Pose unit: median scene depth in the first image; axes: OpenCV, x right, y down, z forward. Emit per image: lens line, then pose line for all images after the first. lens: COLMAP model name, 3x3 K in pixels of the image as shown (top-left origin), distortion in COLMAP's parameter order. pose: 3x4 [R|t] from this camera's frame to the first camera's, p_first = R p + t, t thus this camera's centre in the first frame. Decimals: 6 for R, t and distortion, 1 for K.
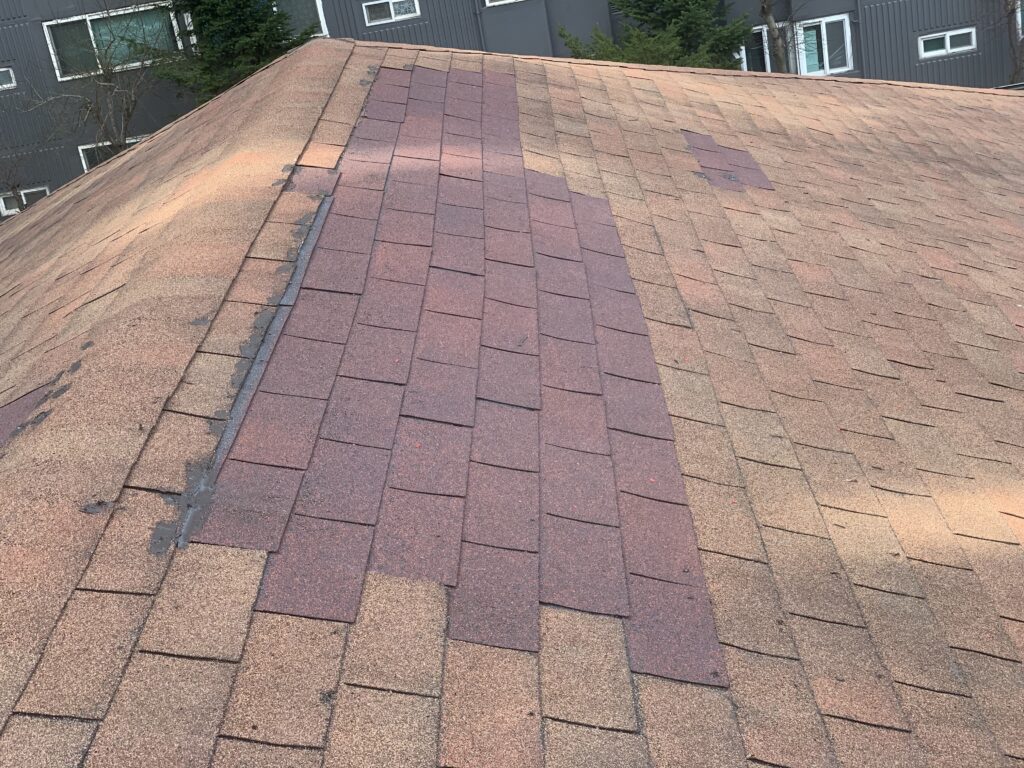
lens RADIAL K [[1556.2, 0, 512.0], [0, 1556.2, 384.0], [0, 0, 1]] dist [0.138098, -0.789066]
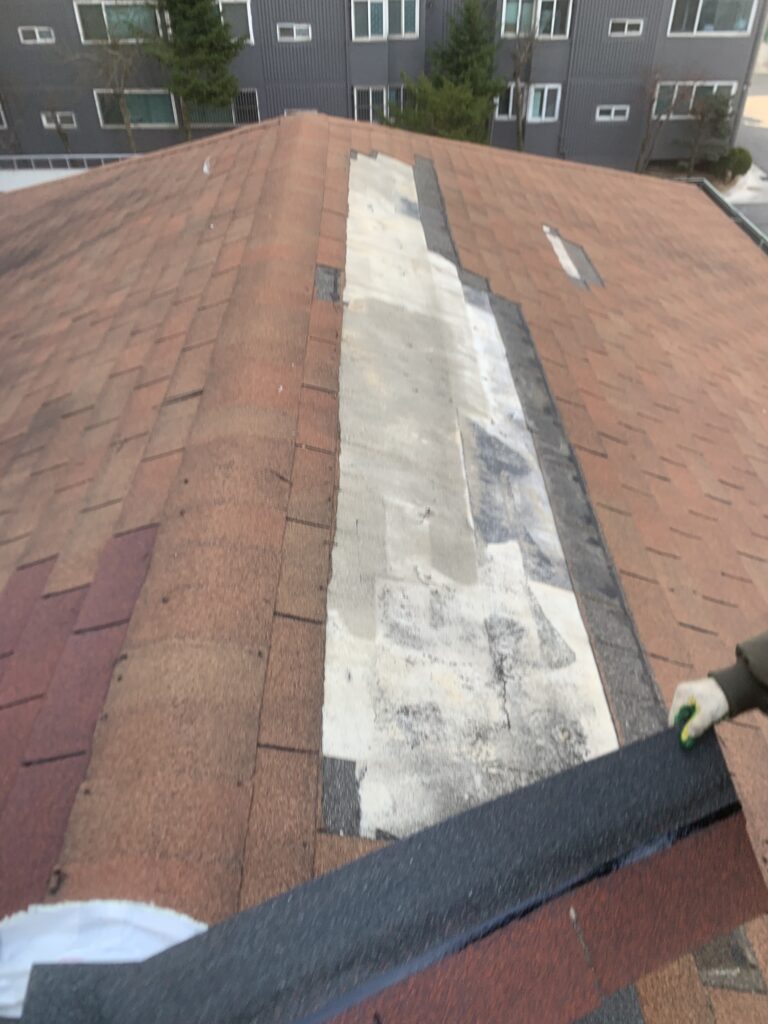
lens RADIAL K [[761.2, 0, 384.0], [0, 761.2, 512.0], [0, 0, 1]] dist [0.100268, -0.137234]
pose [[0.986277, 0.108039, 0.124839, -0.032222], [-0.142313, 0.939653, 0.311126, -0.034355], [-0.083691, -0.324623, 0.942134, 0.068299]]
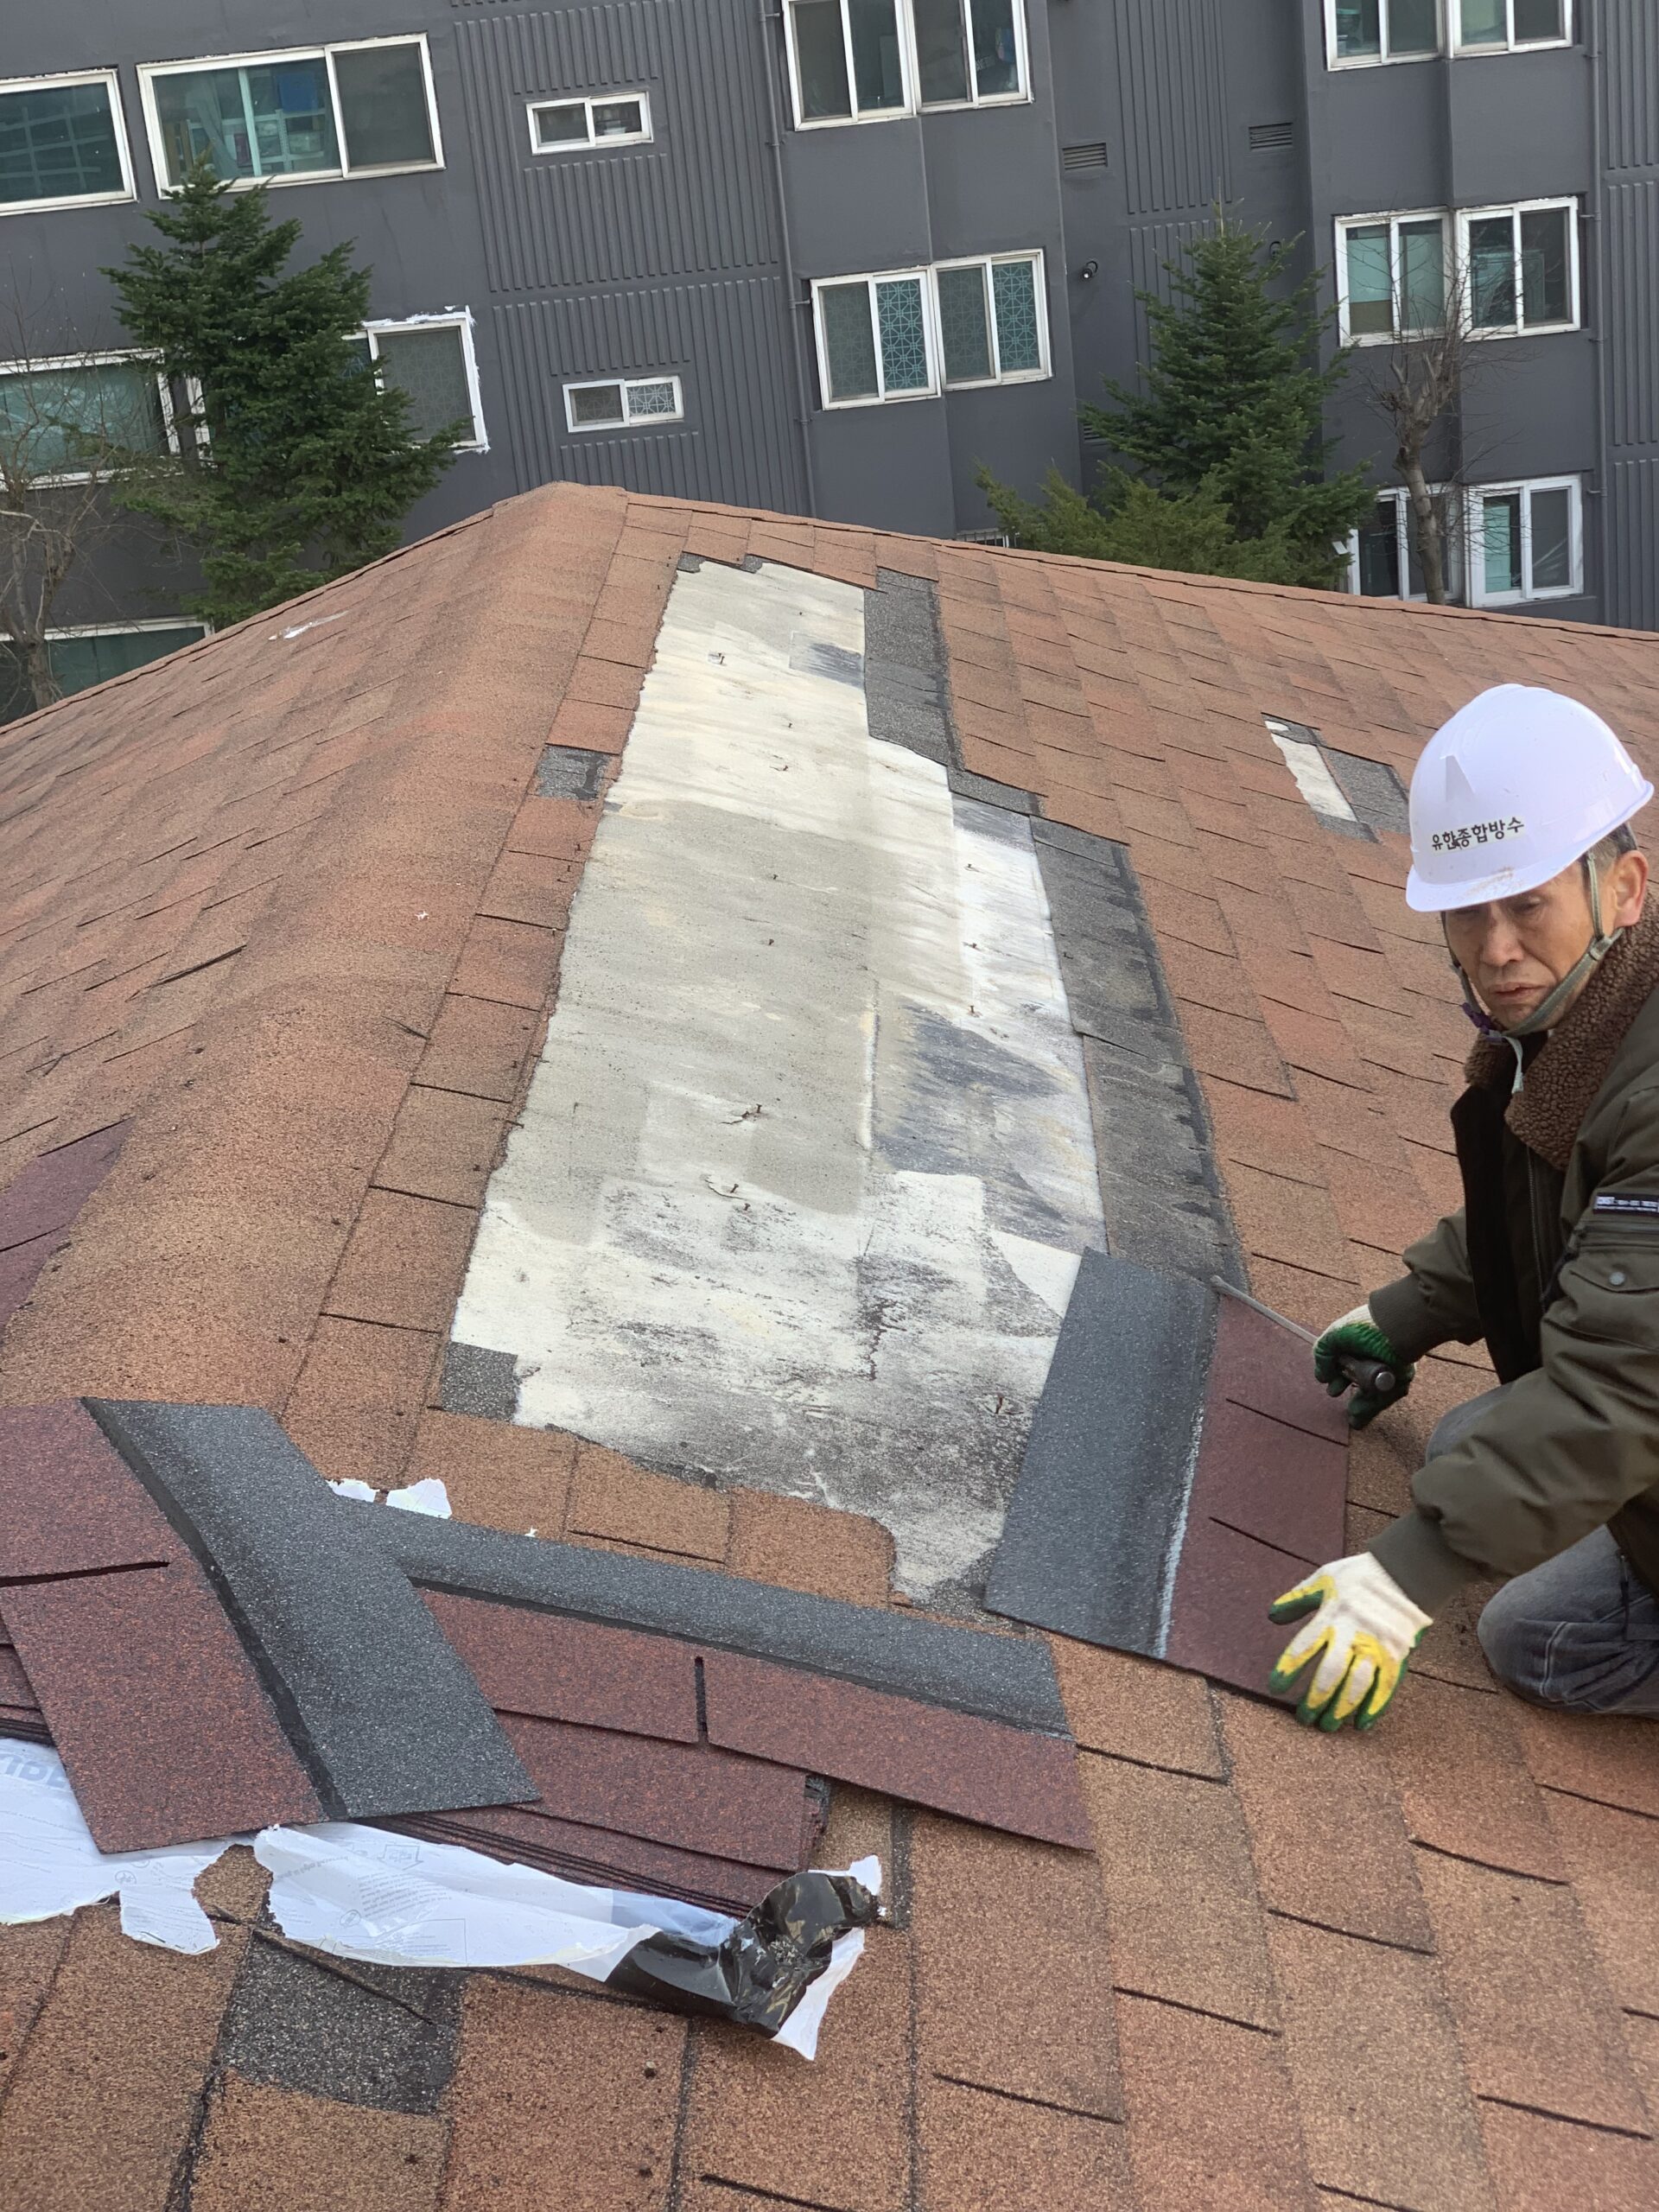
lens RADIAL K [[3394.4, 0, 829.5], [0, 3394.4, 1106.0], [0, 0, 1]] dist [0.088998, -0.211209]
pose [[0.997649, 0.067739, 0.010346, -0.011151], [-0.067389, 0.997242, -0.031085, 0.002629], [-0.012423, 0.030315, 0.999463, -0.031292]]
